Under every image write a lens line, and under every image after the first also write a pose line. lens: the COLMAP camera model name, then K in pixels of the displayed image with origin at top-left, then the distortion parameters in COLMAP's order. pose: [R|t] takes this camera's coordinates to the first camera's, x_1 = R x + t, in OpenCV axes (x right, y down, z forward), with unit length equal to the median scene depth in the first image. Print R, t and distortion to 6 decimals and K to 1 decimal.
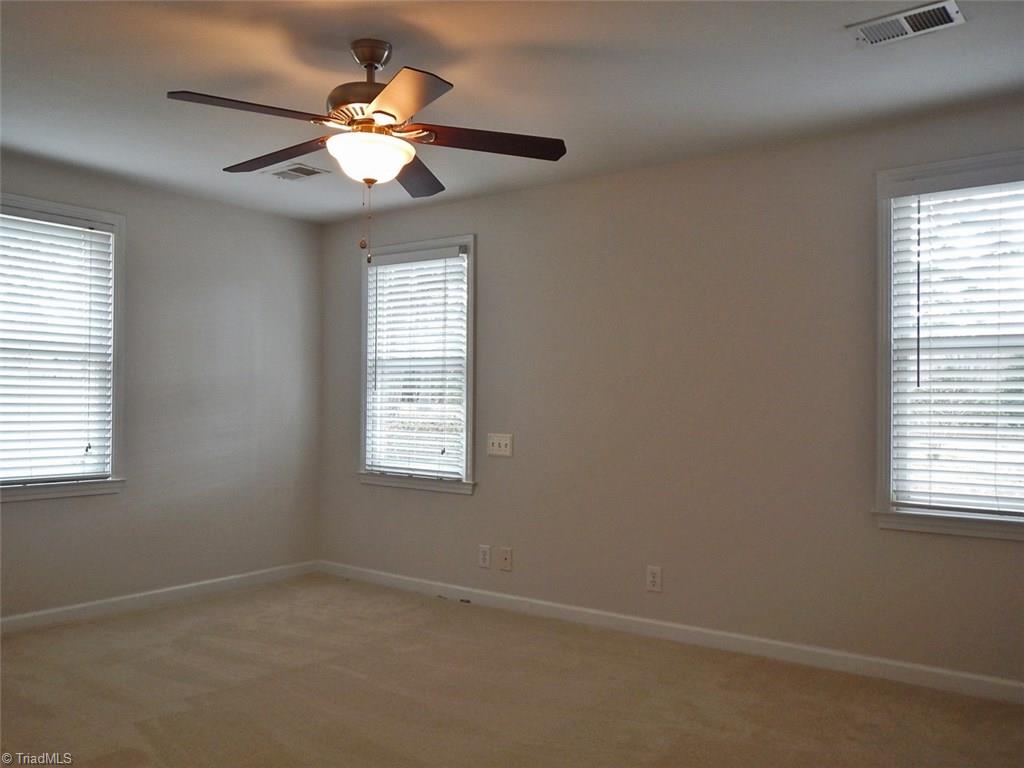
lens RADIAL K [[868.8, 0, 512.0], [0, 868.8, 384.0], [0, 0, 1]] dist [0.027568, -0.006503]
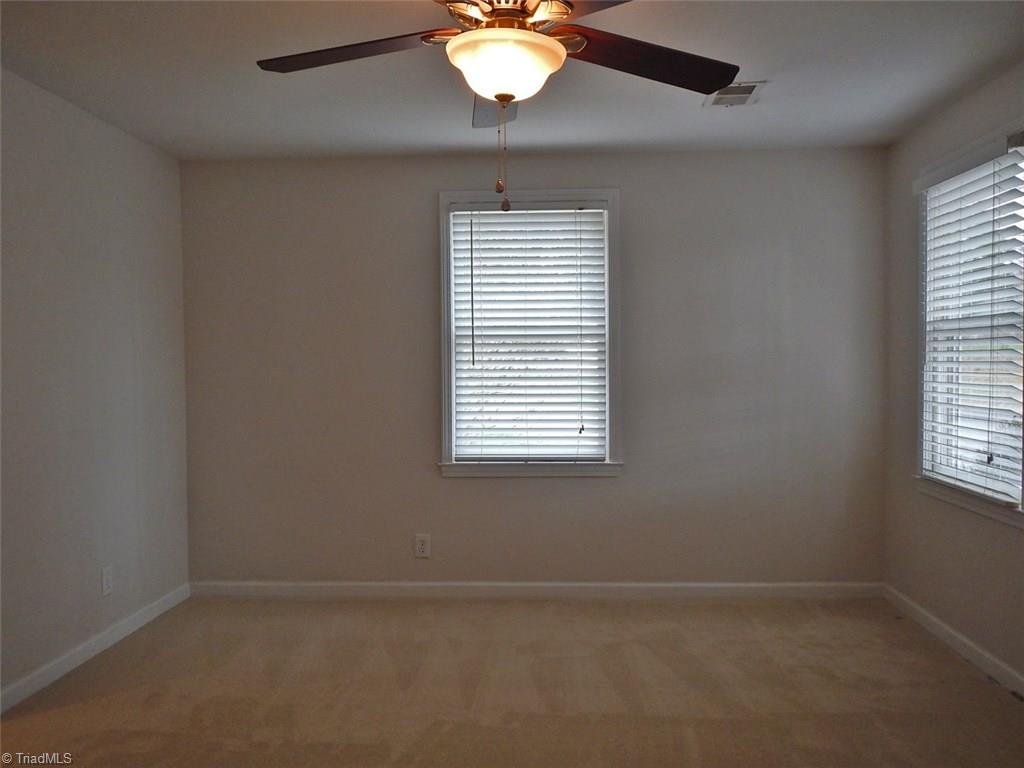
lens RADIAL K [[868.8, 0, 512.0], [0, 868.8, 384.0], [0, 0, 1]] dist [0.027568, -0.006503]
pose [[0.568193, 0.001896, -0.822893, 0.279569], [0.028525, 0.999351, 0.021999, -0.003284], [0.822401, -0.035972, 0.567770, 0.361343]]
